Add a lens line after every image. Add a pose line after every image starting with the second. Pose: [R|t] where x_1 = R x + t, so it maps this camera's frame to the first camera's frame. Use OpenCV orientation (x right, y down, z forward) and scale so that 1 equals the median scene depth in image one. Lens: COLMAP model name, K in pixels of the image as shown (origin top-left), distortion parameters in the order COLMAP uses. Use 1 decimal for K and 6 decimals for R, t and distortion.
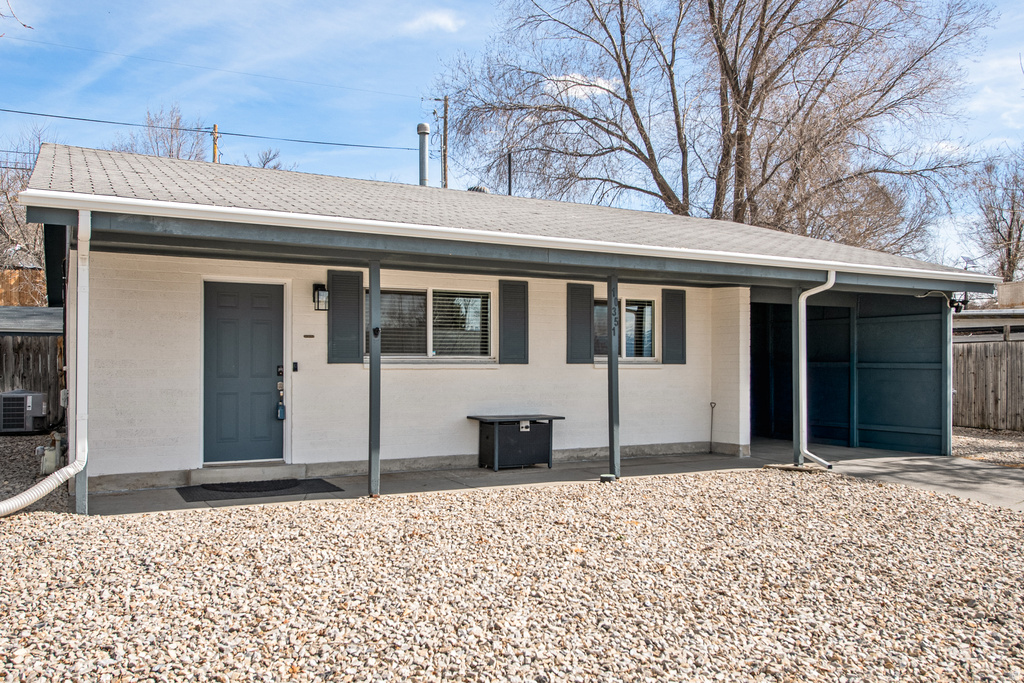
lens RADIAL K [[828.2, 0, 510.2], [0, 828.2, 358.8], [0, 0, 1]] dist [0.003906, 0.000469]
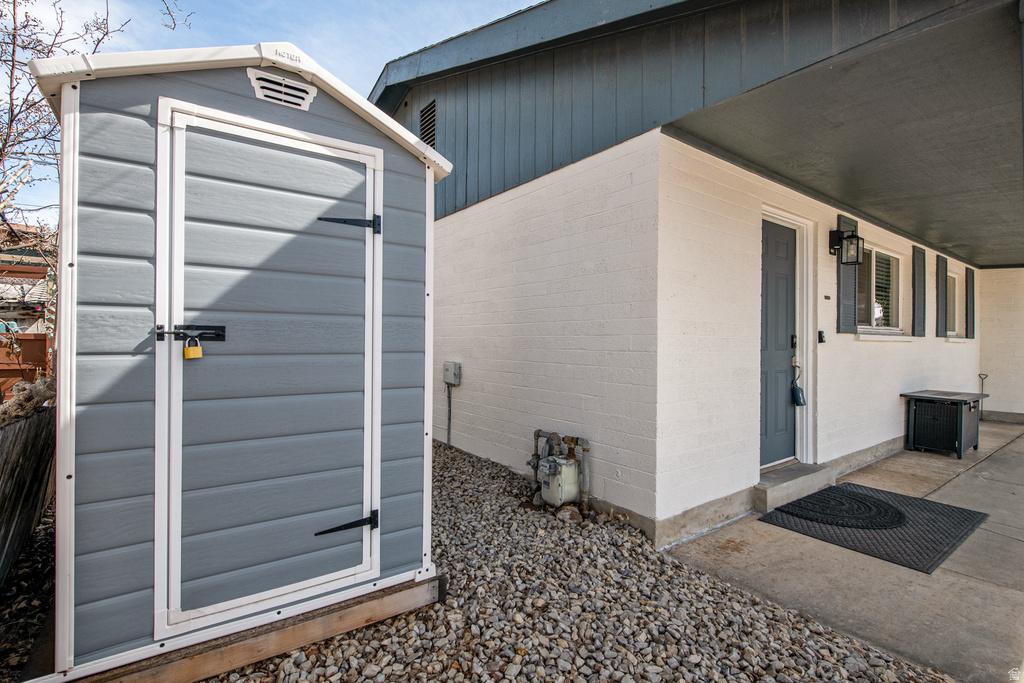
lens RADIAL K [[500.0, 0, 512.0], [0, 500.0, 341.5], [0, 0, 1]] dist [-0.011174, 0.000026]
pose [[0.988393, 0.008428, 0.151688, -0.531598], [-0.010259, 0.999884, 0.011295, 0.010445], [-0.151575, -0.012721, 0.988364, 0.517276]]
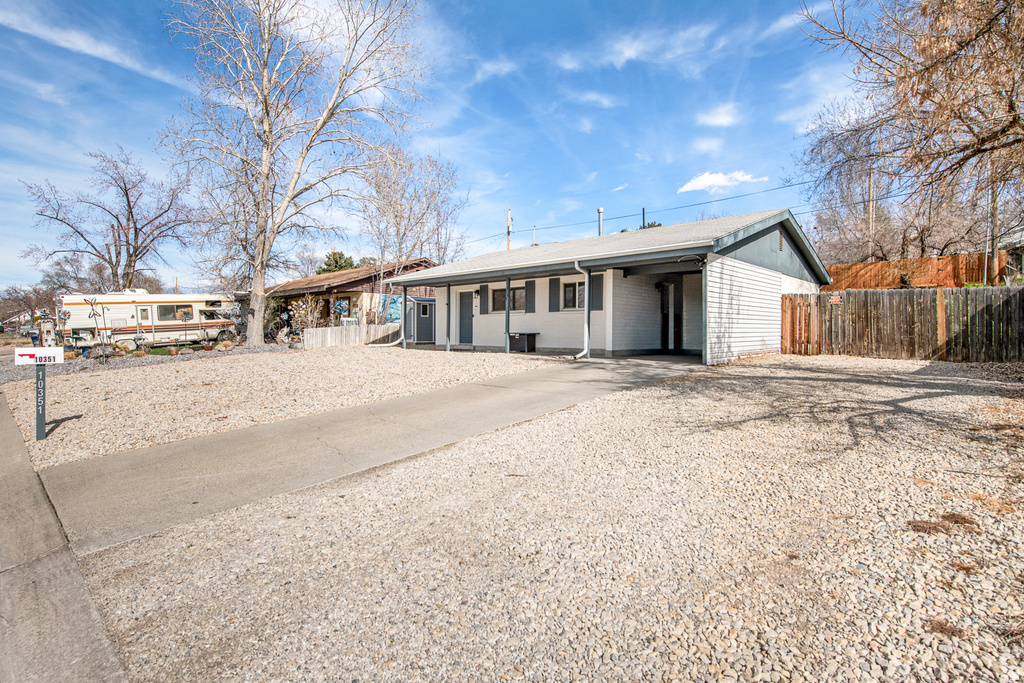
lens RADIAL K [[500.0, 0, 512.0], [0, 500.0, 341.5], [0, 0, 1]] dist [-0.011174, 0.000026]
pose [[0.313456, 0.018802, -0.949416, 1.467535], [0.008601, 0.999707, 0.022638, 0.059640], [0.949564, -0.015262, 0.313203, 0.456517]]
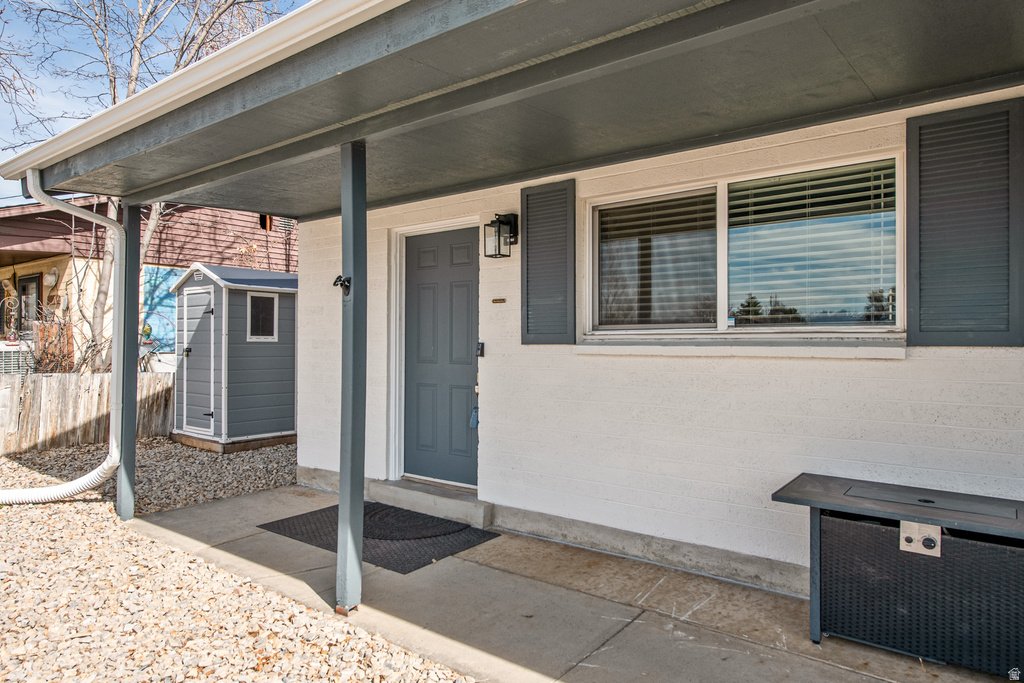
lens RADIAL K [[649.9, 0, 481.8], [0, 649.9, 339.8], [0, 0, 1]] dist [0.016497, -0.000155]
pose [[0.378868, -0.002374, -0.925448, 0.182558], [0.008213, 0.999966, 0.000797, 0.001516], [0.925414, -0.007903, 0.378874, 0.707215]]
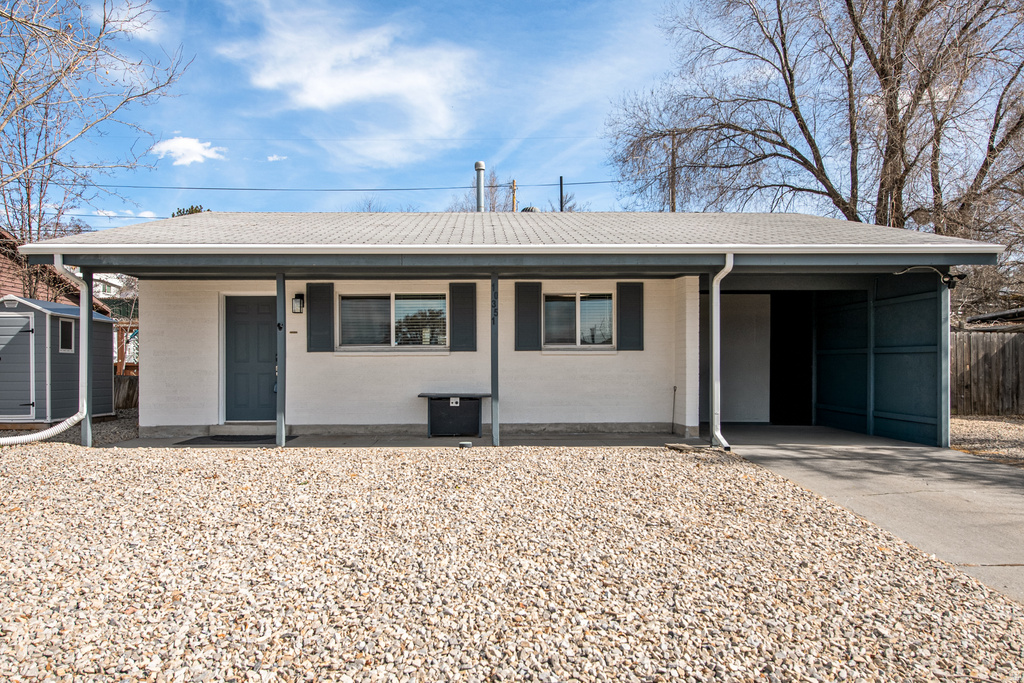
lens RADIAL K [[676.1, 0, 494.8], [0, 676.1, 369.4], [0, 0, 1]] dist [-0.004816, -0.001481]
pose [[0.888238, -0.002822, -0.459376, 0.501718], [0.009343, 0.999885, 0.011925, 0.021152], [0.459289, -0.014884, 0.888162, 0.138074]]
